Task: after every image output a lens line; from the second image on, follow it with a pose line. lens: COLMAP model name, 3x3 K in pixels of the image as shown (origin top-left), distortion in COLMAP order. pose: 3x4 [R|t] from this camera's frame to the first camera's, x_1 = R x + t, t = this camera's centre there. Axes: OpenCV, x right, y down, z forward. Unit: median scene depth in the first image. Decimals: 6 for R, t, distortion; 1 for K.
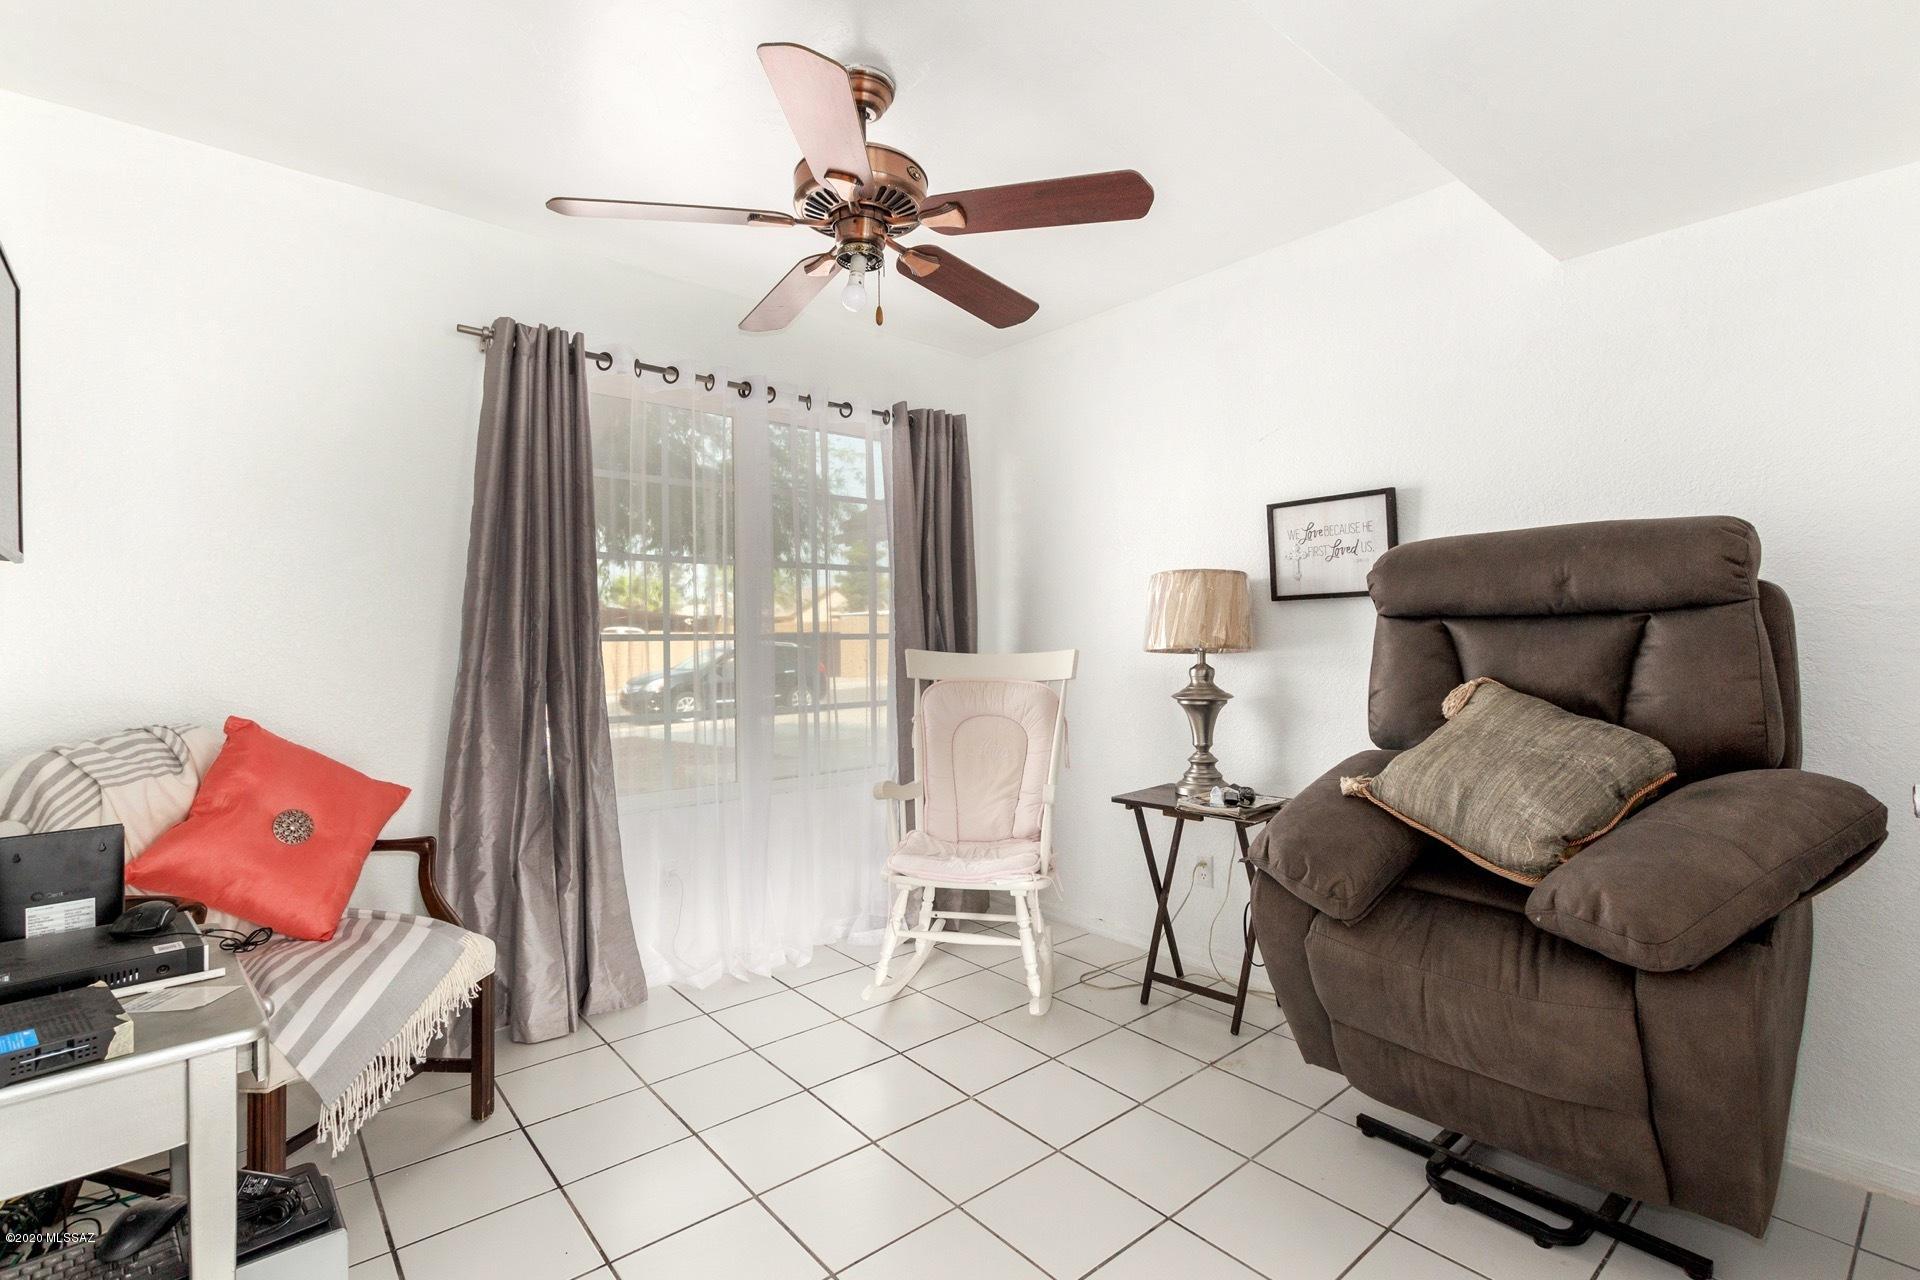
lens RADIAL K [[874.5, 0, 957.7], [0, 874.5, 634.8], [0, 0, 1]] dist [0.005568, -0.003420]
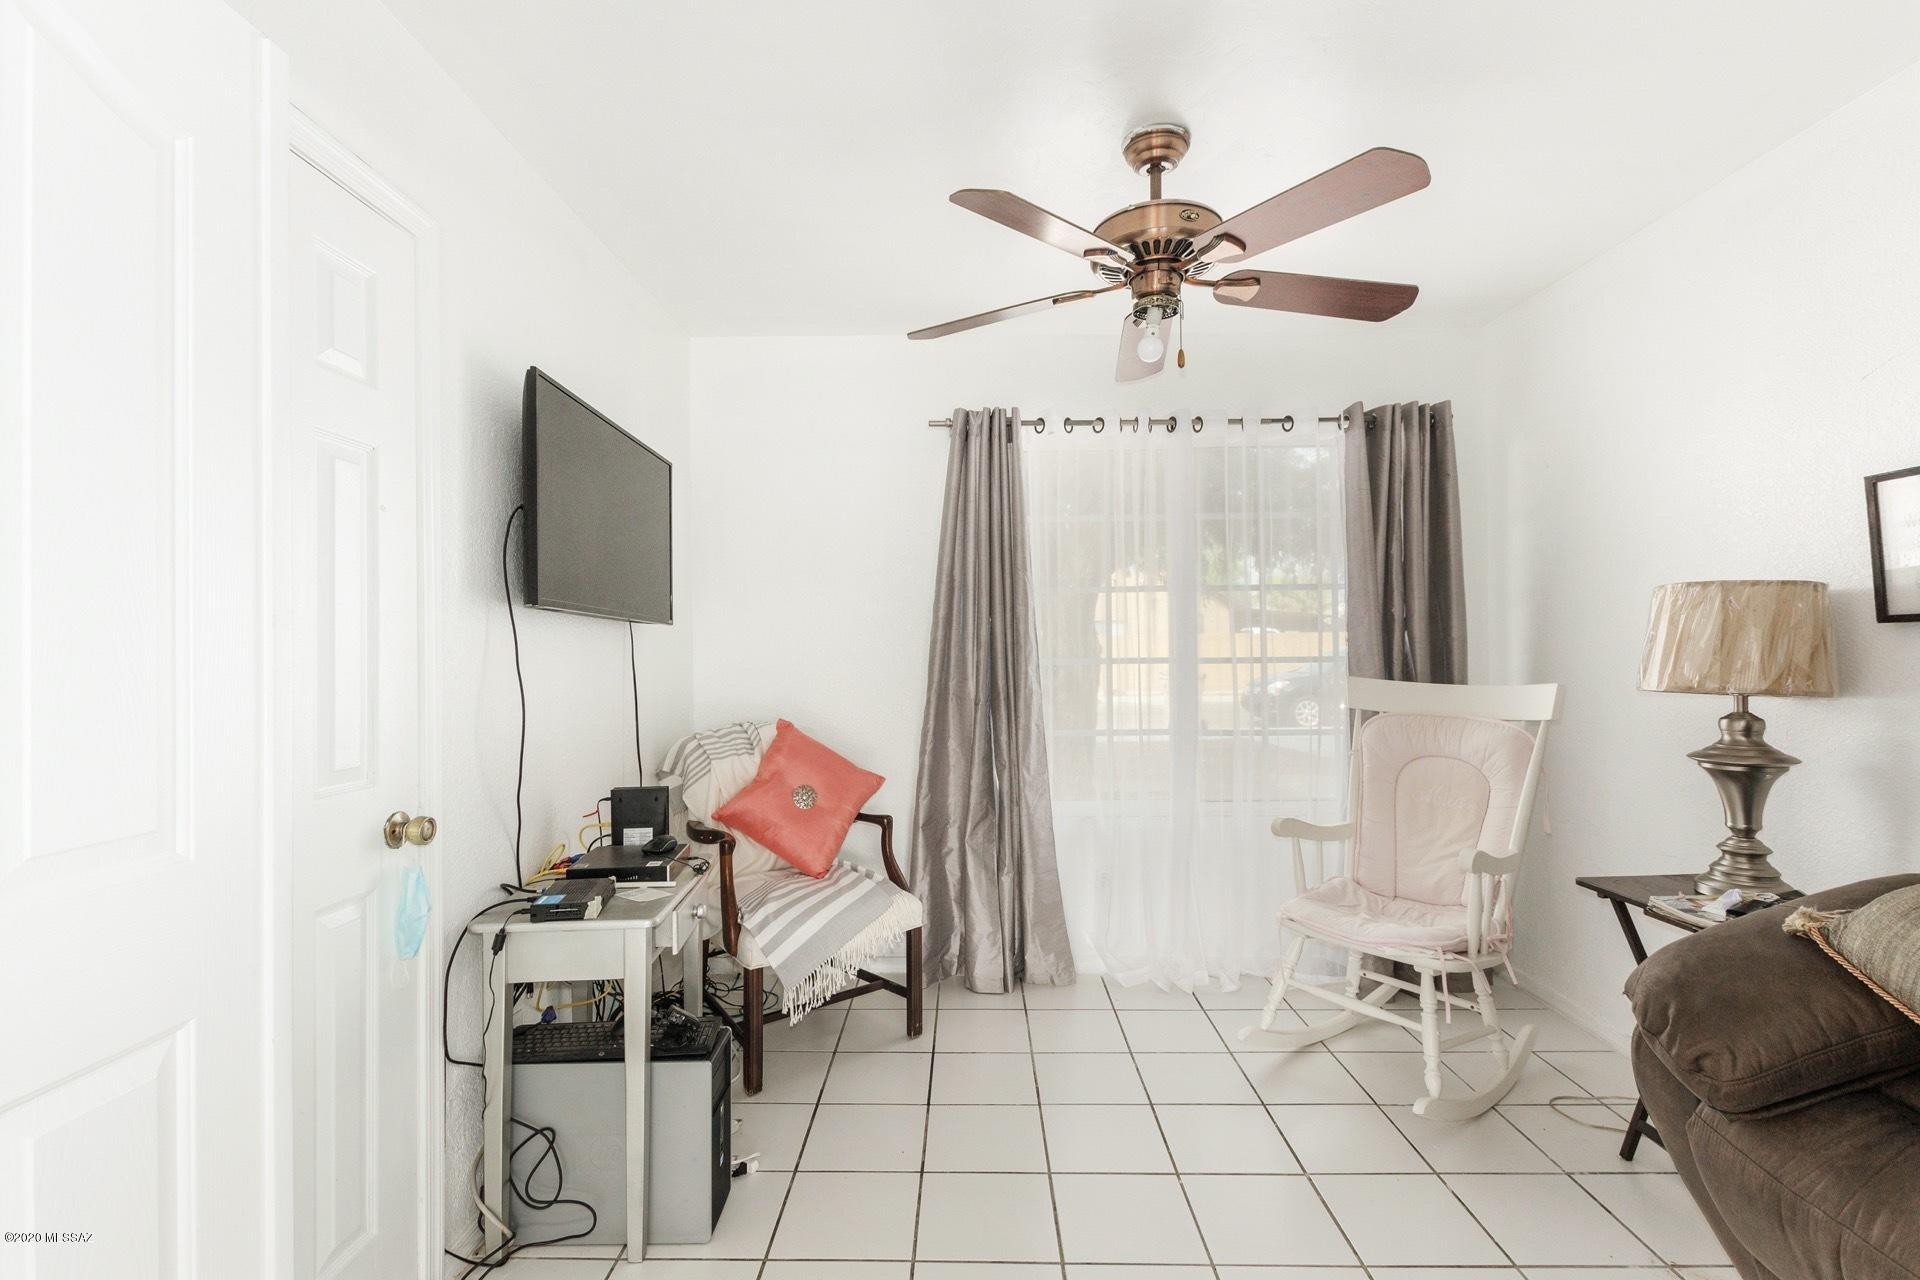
lens RADIAL K [[874.5, 0, 949.2], [0, 874.5, 633.5], [0, 0, 1]] dist [0.005568, -0.003420]
pose [[0.750457, -0.005962, -0.660893, 0.296675], [0.006565, 0.999977, -0.001567, -0.037586], [0.660887, -0.003162, 0.750479, 0.049130]]
